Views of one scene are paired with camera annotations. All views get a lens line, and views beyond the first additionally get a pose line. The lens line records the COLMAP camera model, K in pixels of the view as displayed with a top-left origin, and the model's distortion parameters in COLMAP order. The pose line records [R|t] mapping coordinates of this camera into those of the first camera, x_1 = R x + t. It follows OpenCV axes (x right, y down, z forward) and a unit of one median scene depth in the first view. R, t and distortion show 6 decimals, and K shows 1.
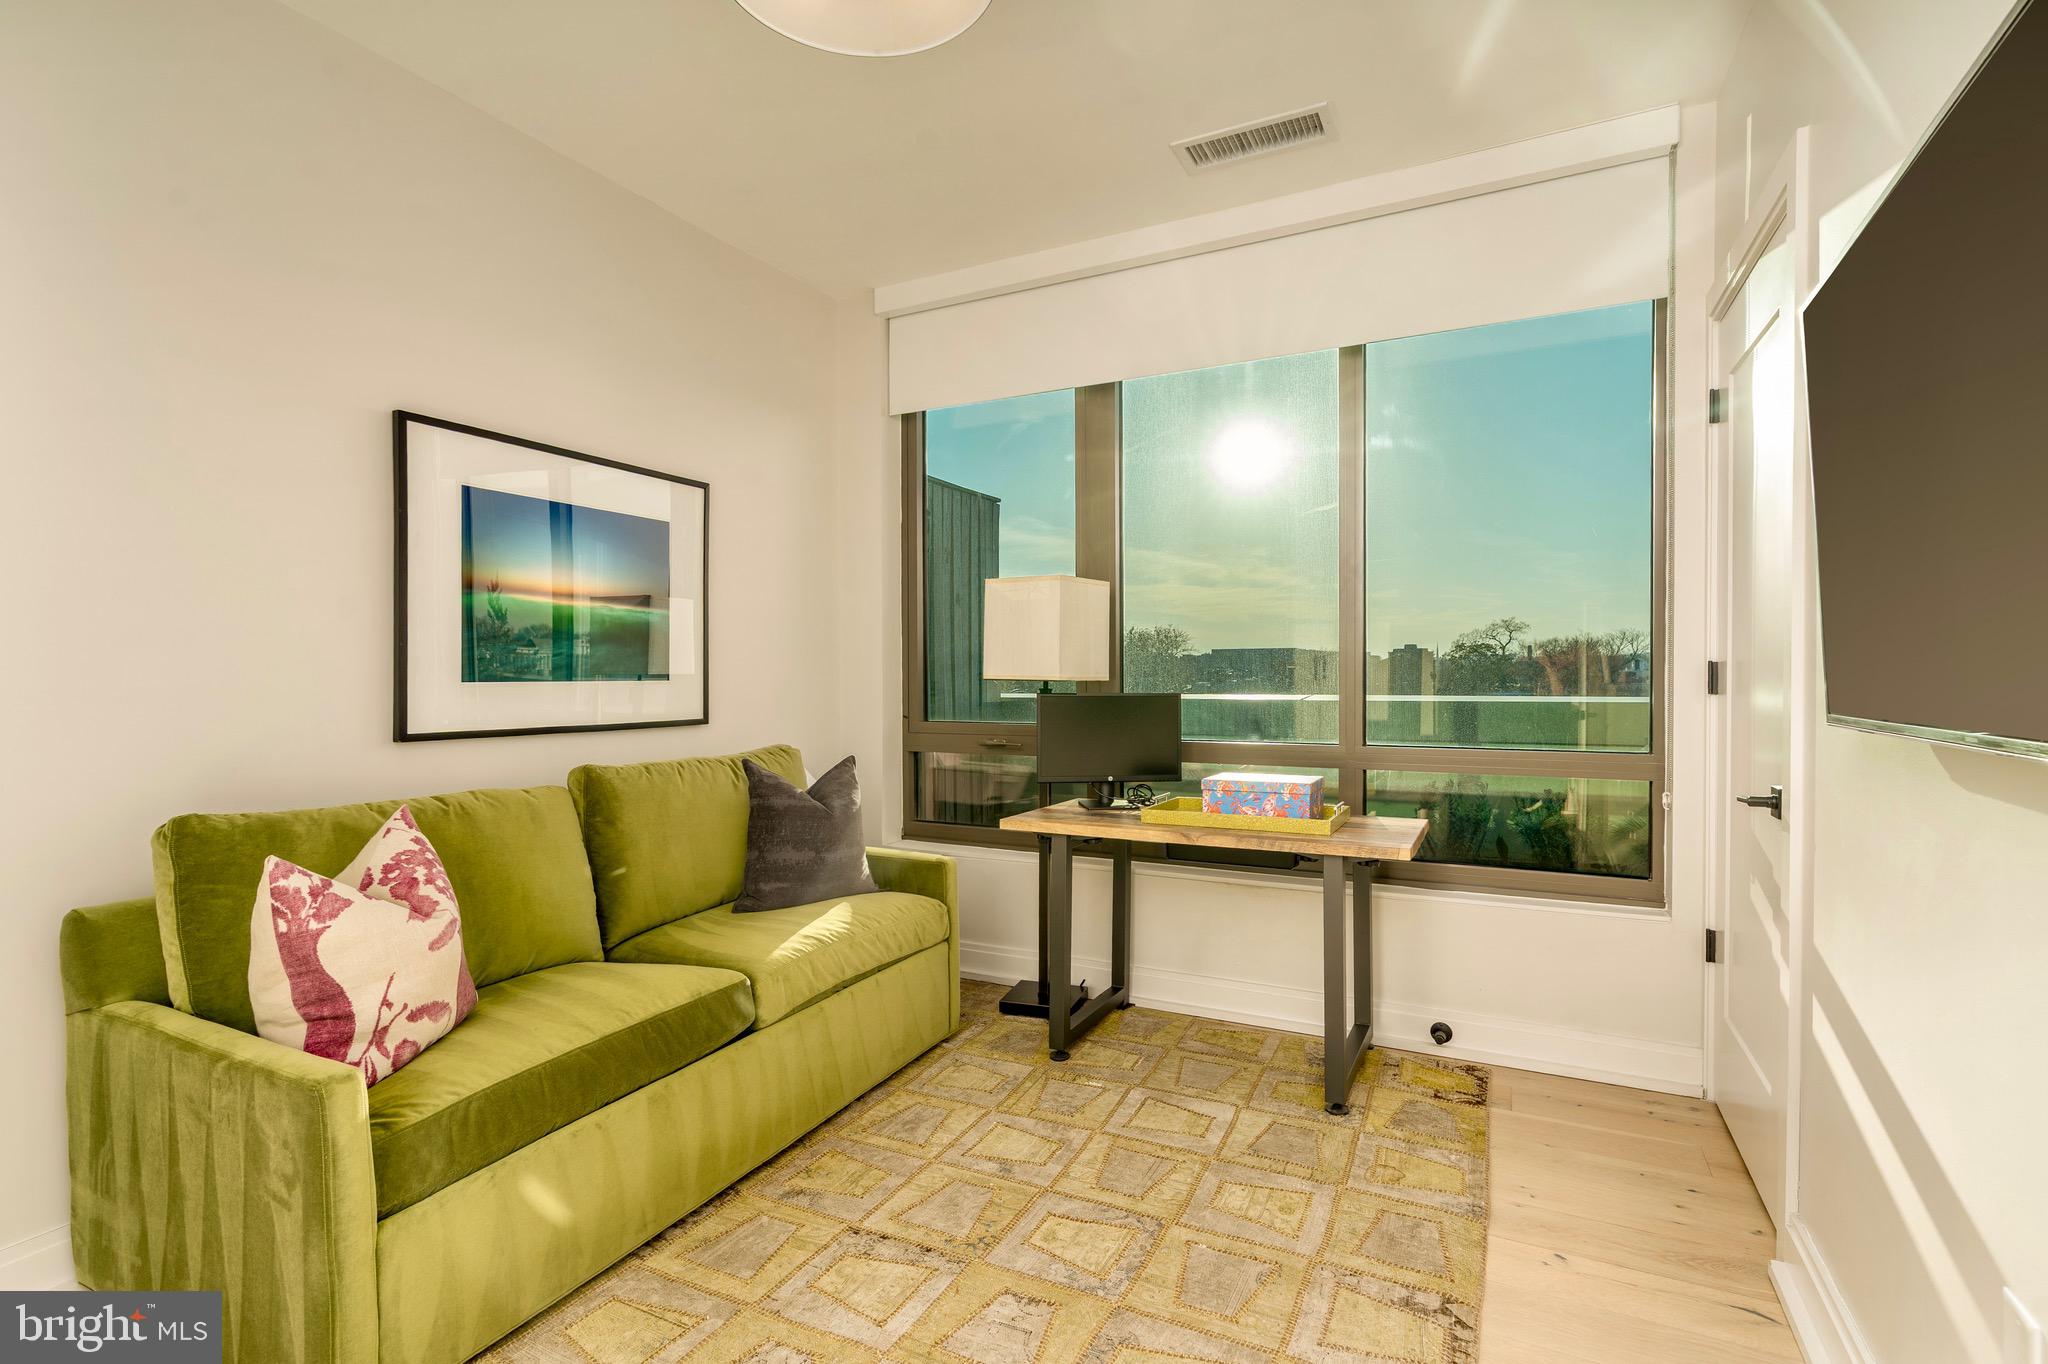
lens RADIAL K [[962.4, 0, 1021.6], [0, 962.4, 692.8], [0, 0, 1]] dist [-0.004259, 0.001185]
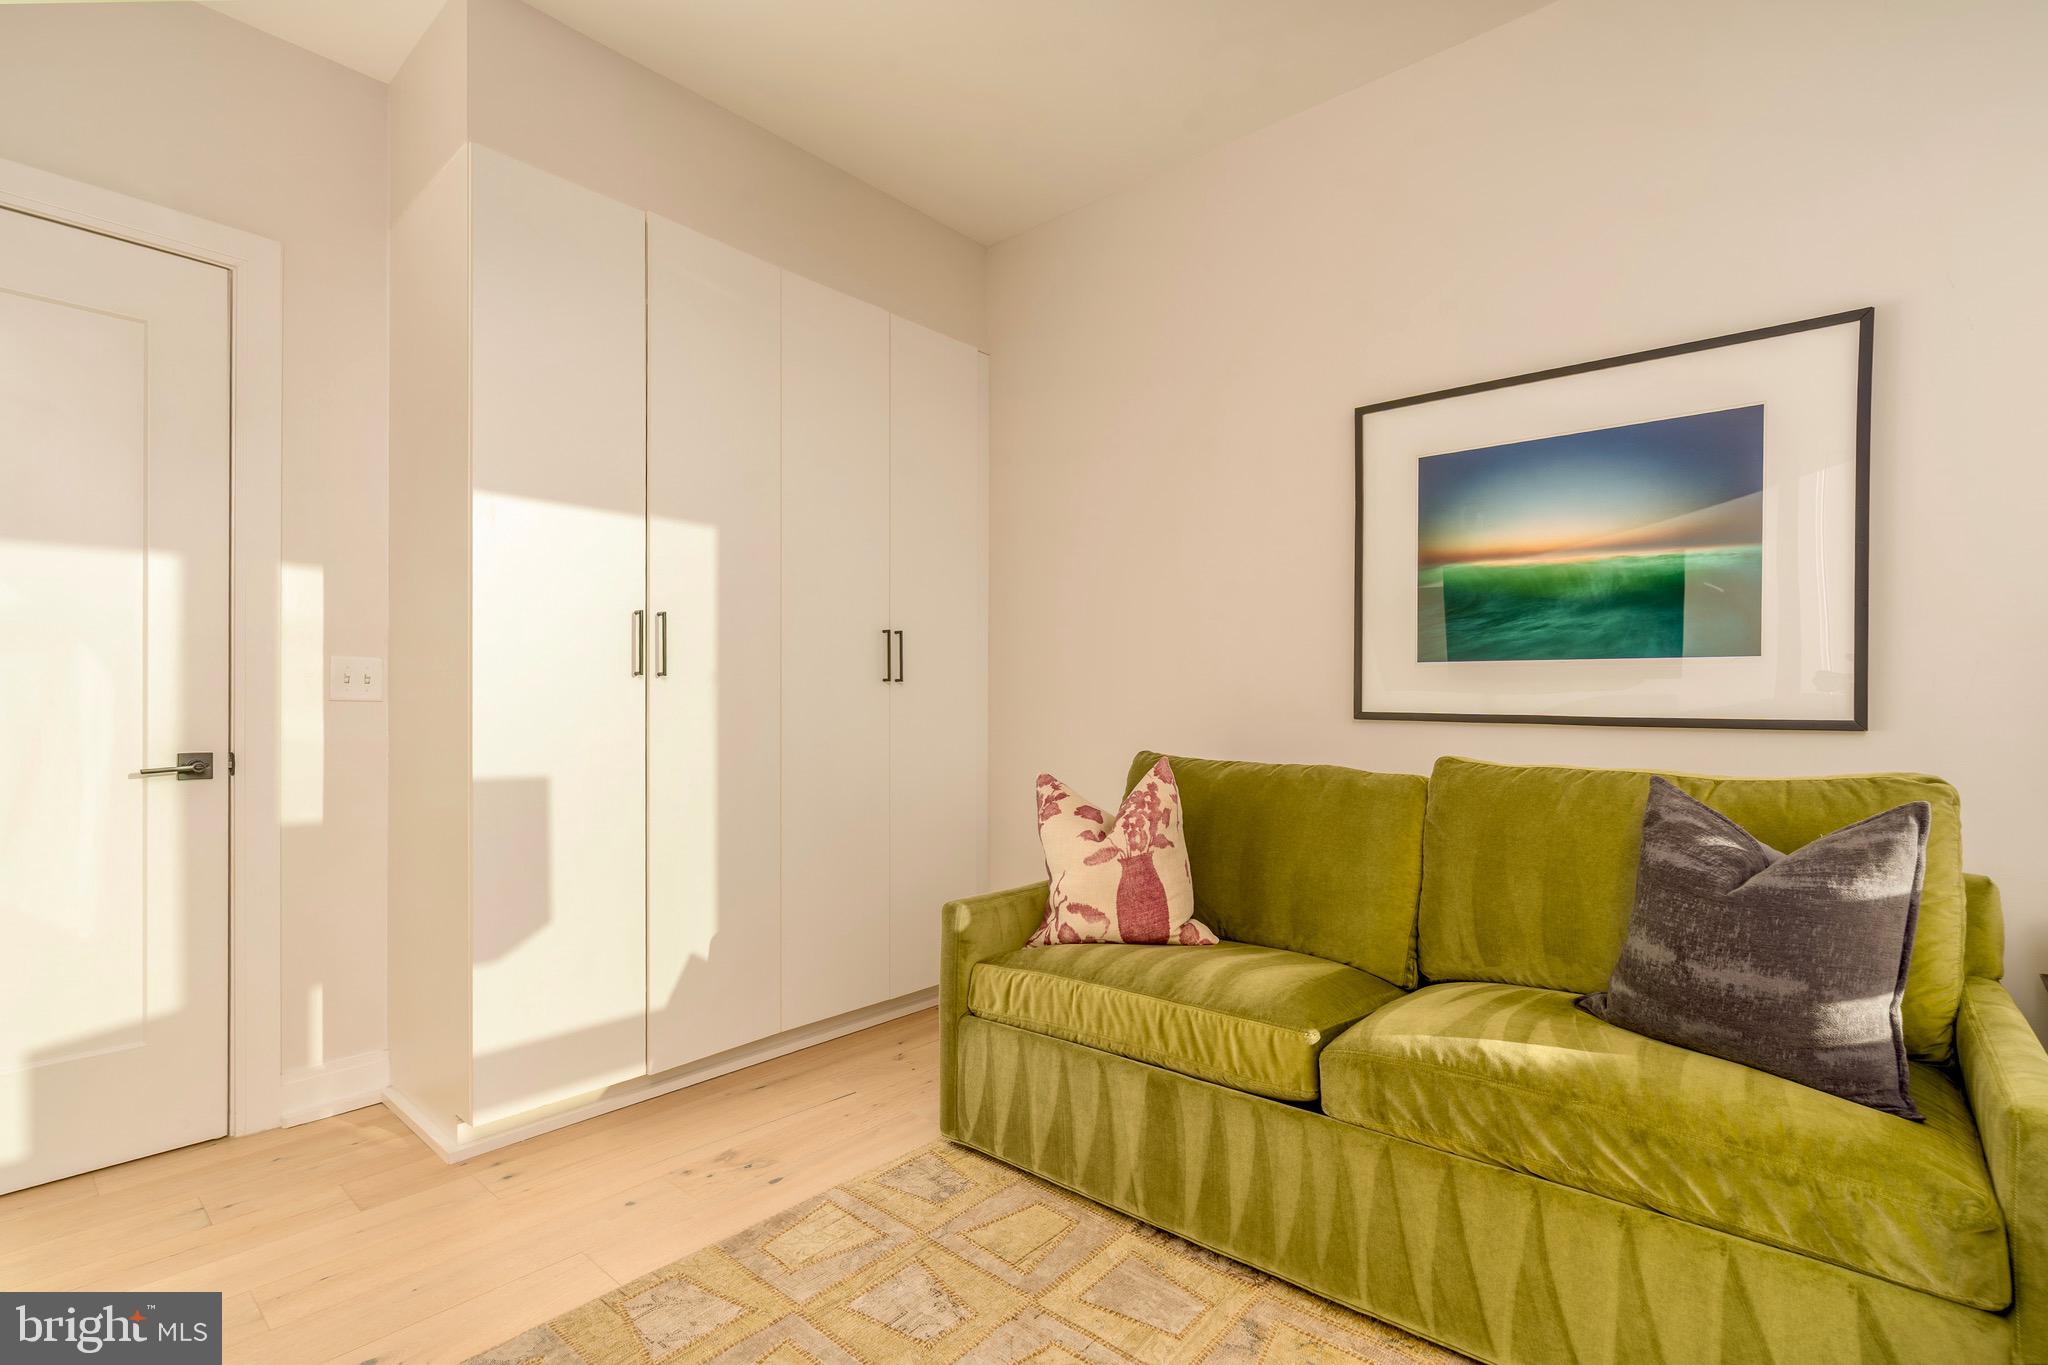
lens RADIAL K [[943.0, 0, 1029.3], [0, 943.0, 710.3], [0, 0, 1]] dist [-0.001434, 0.000213]
pose [[-0.228317, 0.013258, -0.973497, 0.451729], [-0.024067, 0.999525, 0.019257, 0.029964], [0.973289, 0.027826, -0.227889, 0.877709]]
